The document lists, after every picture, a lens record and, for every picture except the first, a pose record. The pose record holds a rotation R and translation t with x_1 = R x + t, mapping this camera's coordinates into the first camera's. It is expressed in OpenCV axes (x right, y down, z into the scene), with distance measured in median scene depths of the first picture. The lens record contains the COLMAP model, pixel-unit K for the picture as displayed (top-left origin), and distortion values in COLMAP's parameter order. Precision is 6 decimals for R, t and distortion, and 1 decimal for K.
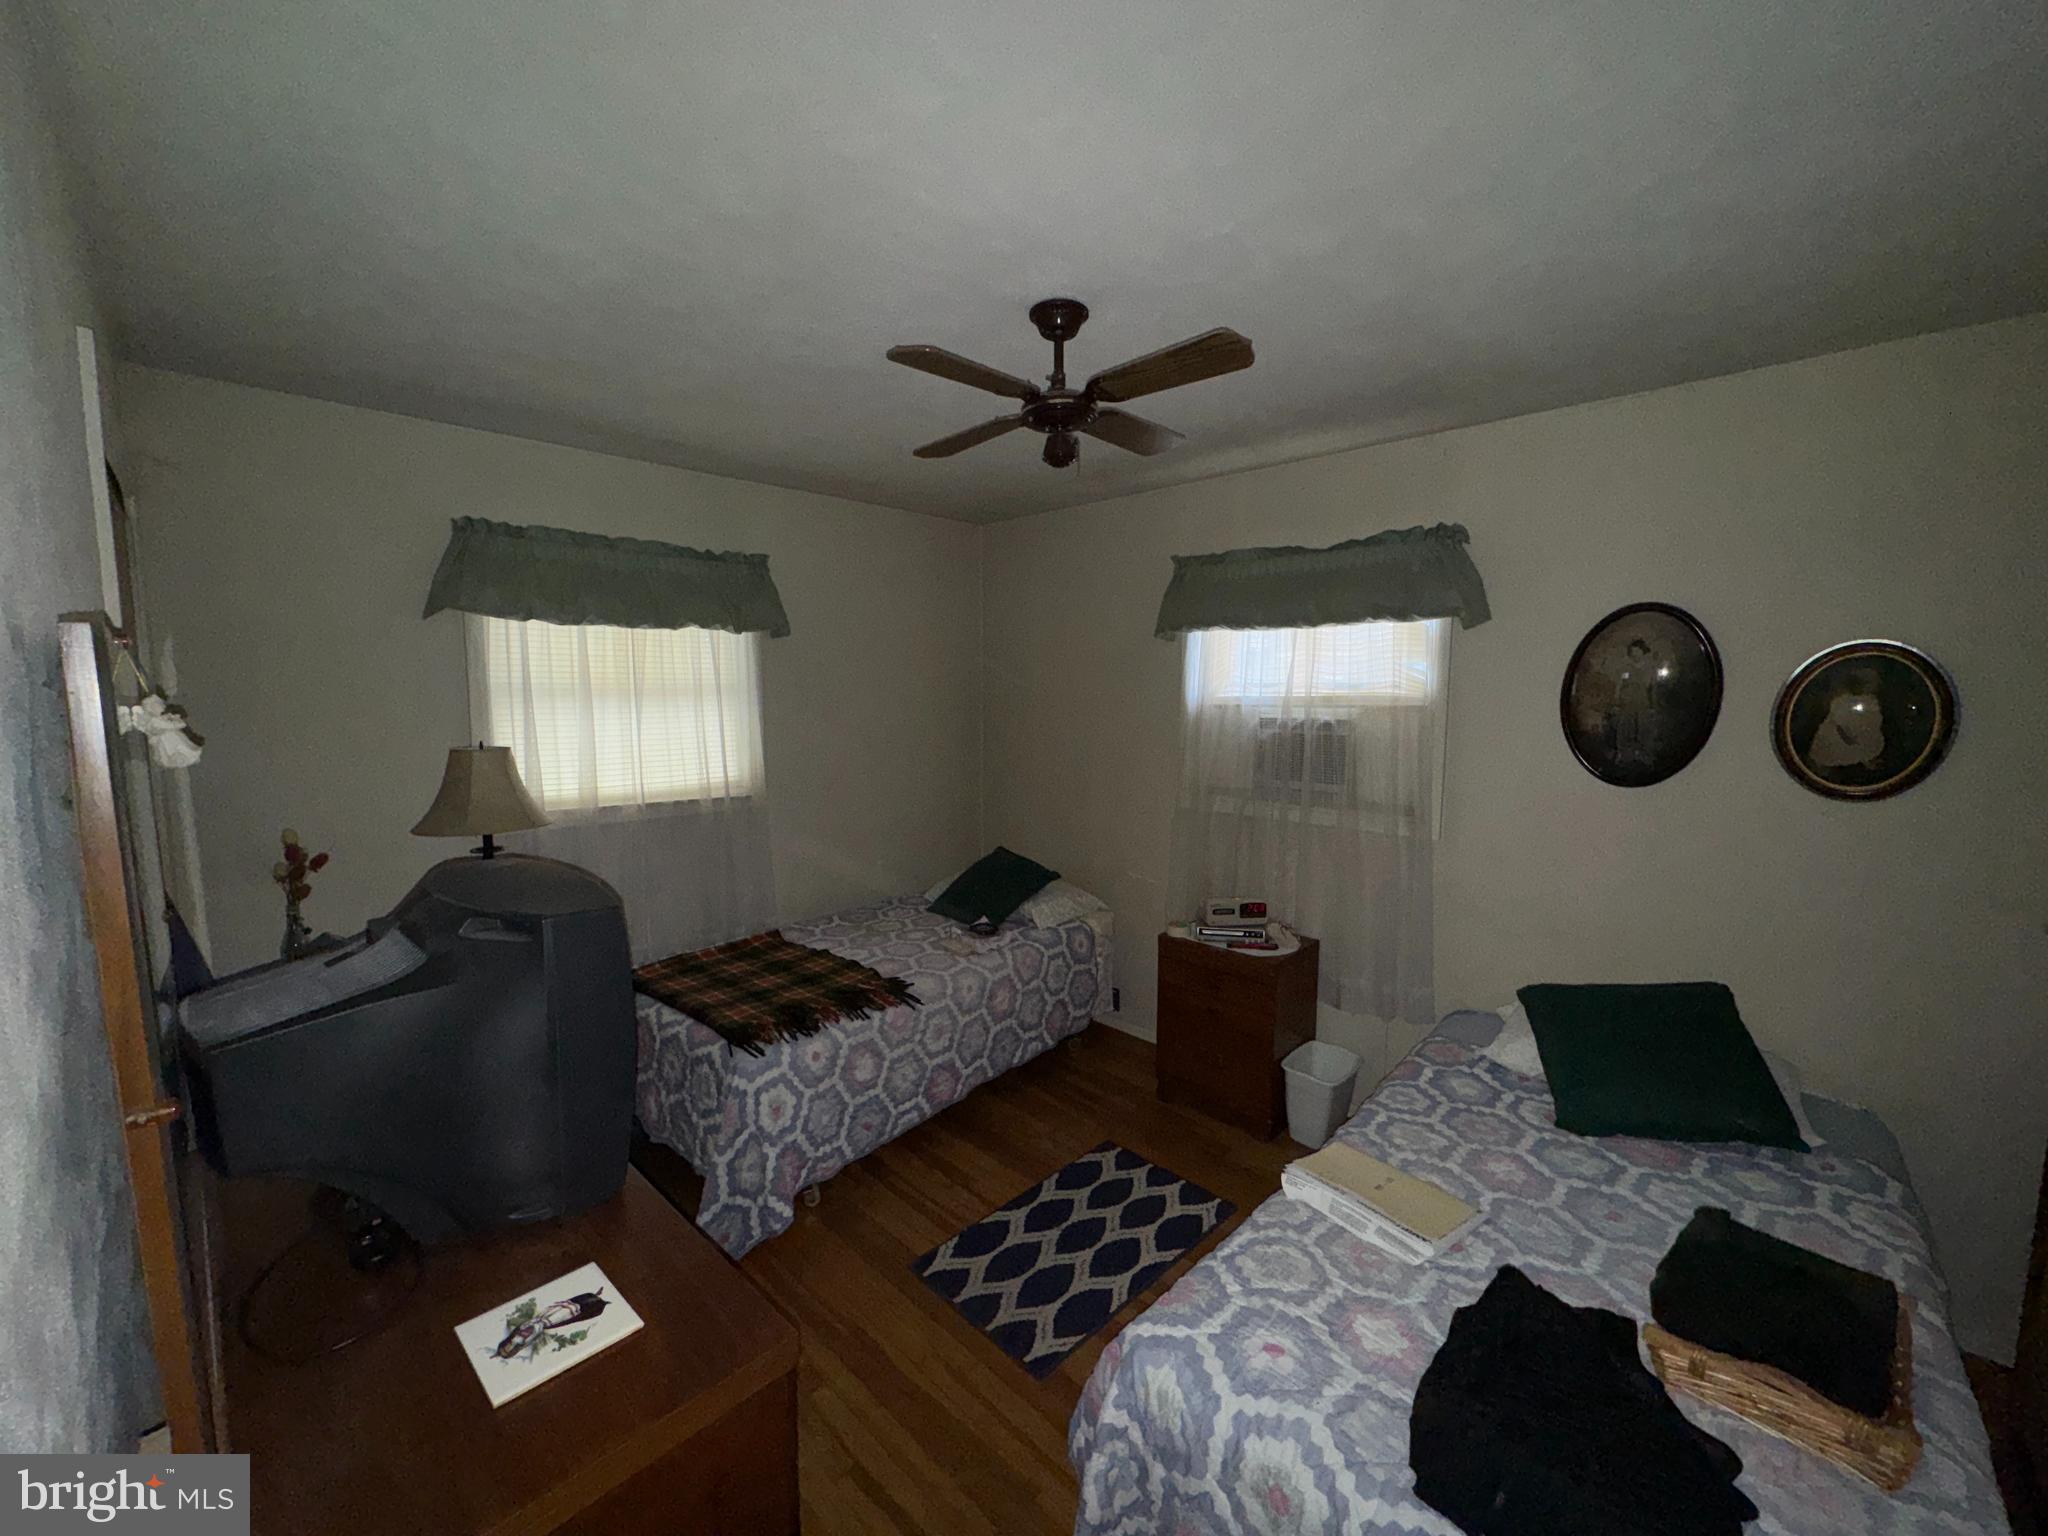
lens RADIAL K [[821.9, 0, 1024.0], [0, 821.9, 768.0], [0, 0, 1]] dist [-0.000428, 0.000101]
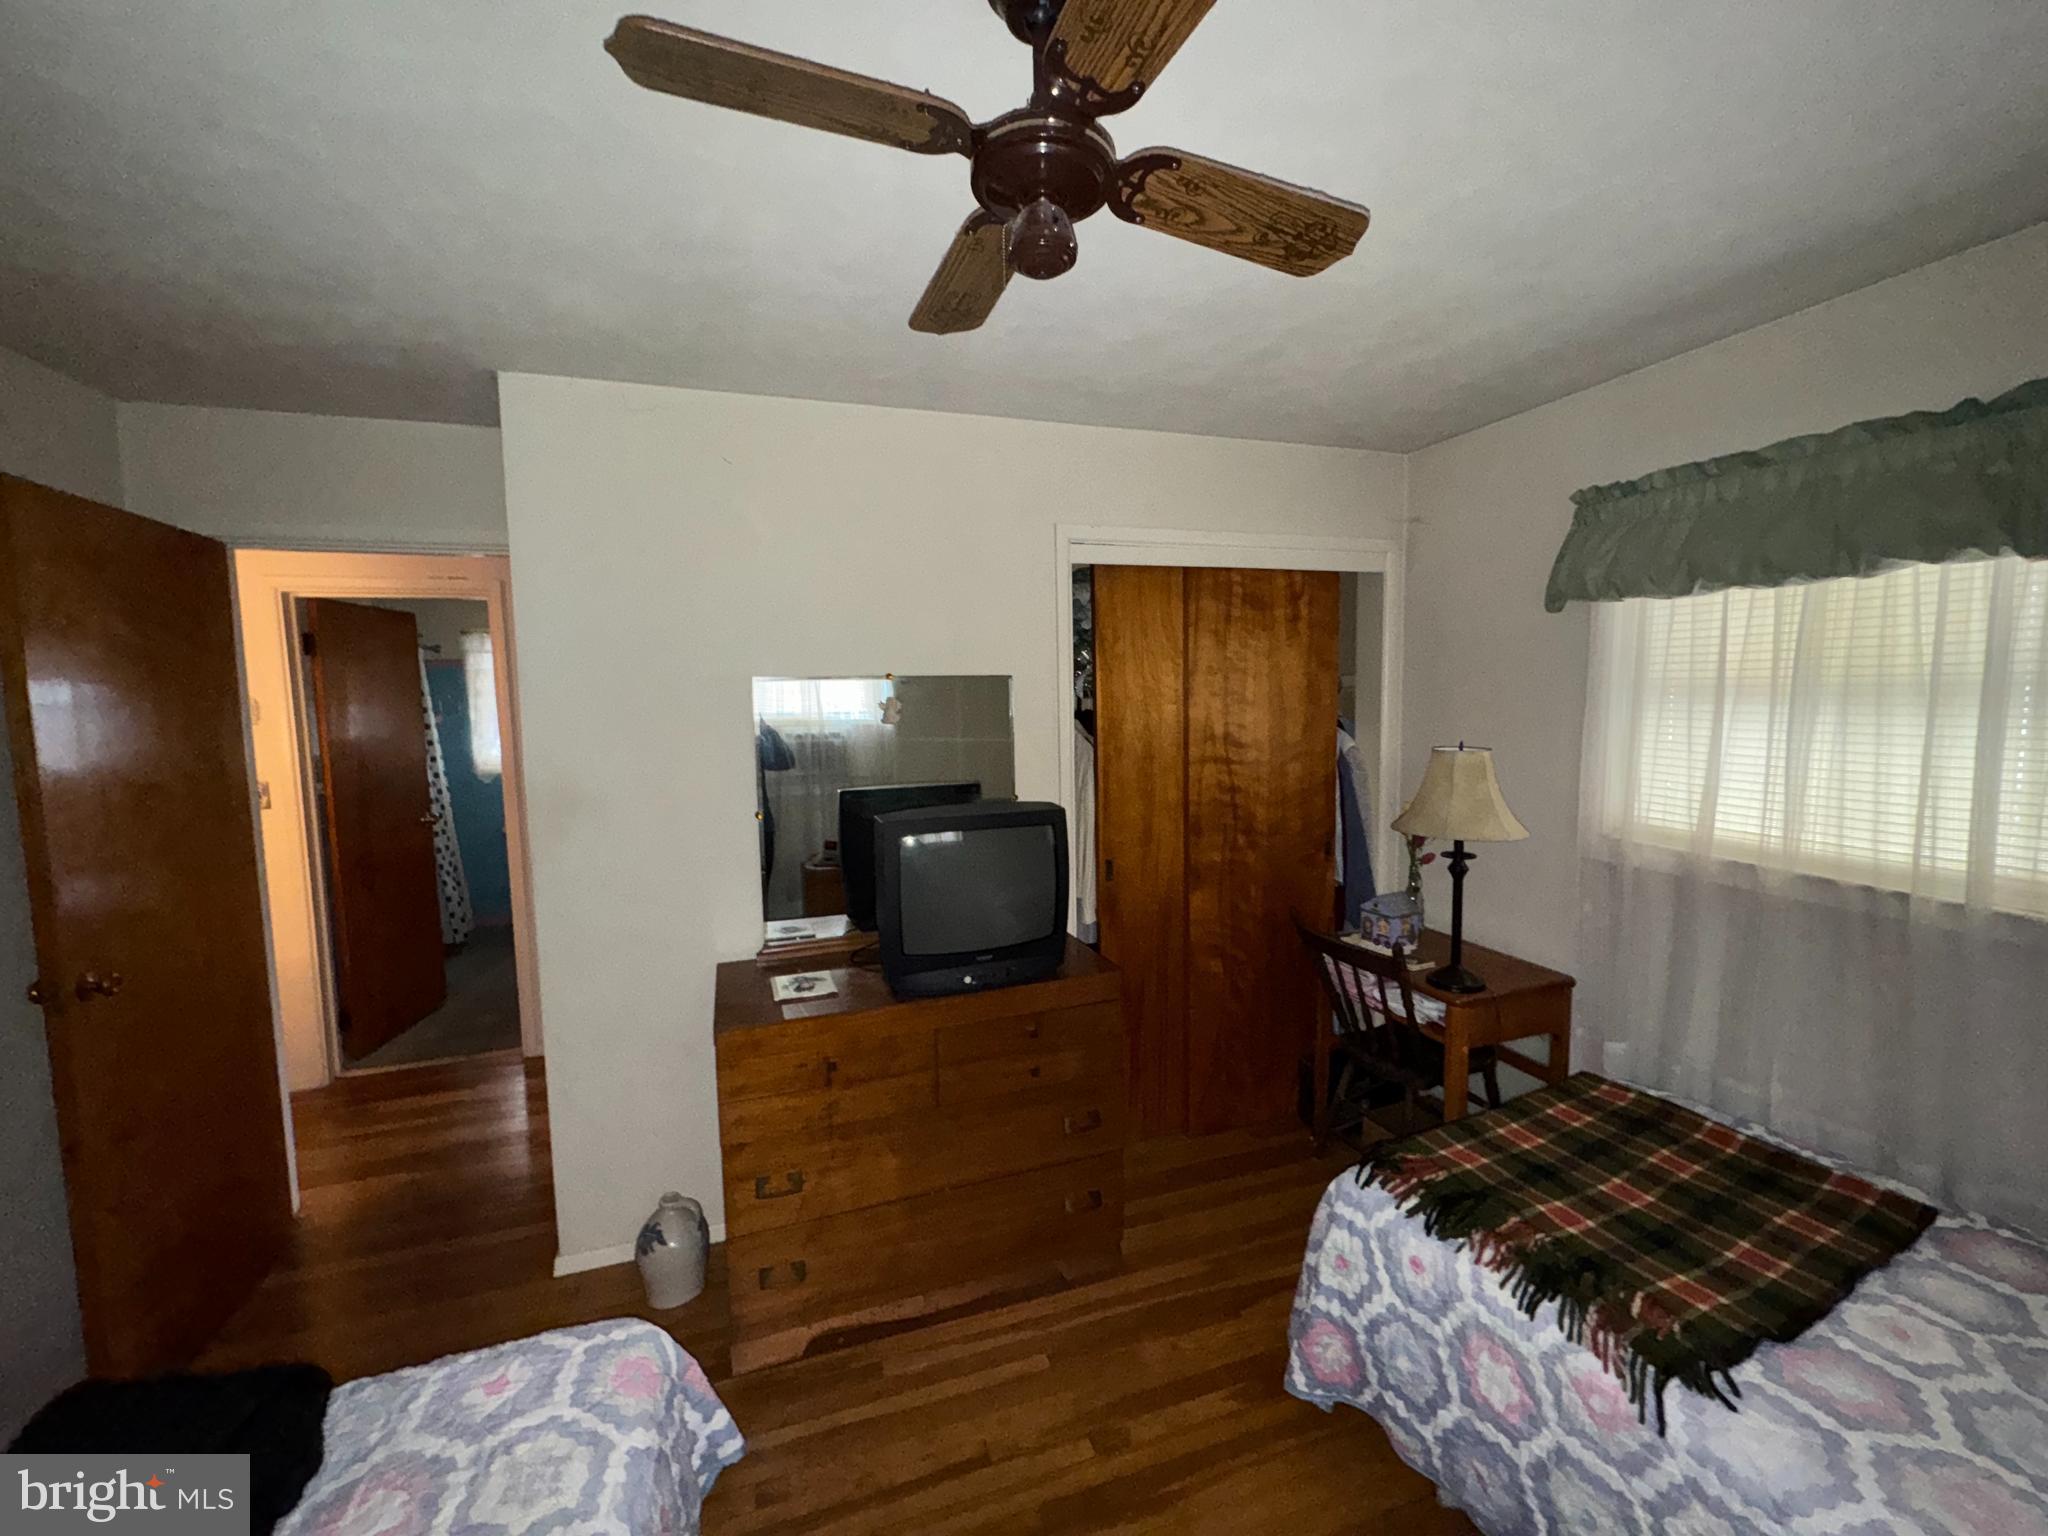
lens RADIAL K [[821.9, 0, 1024.0], [0, 821.9, 768.0], [0, 0, 1]] dist [-0.000428, 0.000101]
pose [[-0.459330, 0.091656, -0.883524, 0.360458], [-0.069613, 0.987889, 0.138673, -0.085199], [0.885534, 0.125201, -0.447386, 0.827702]]
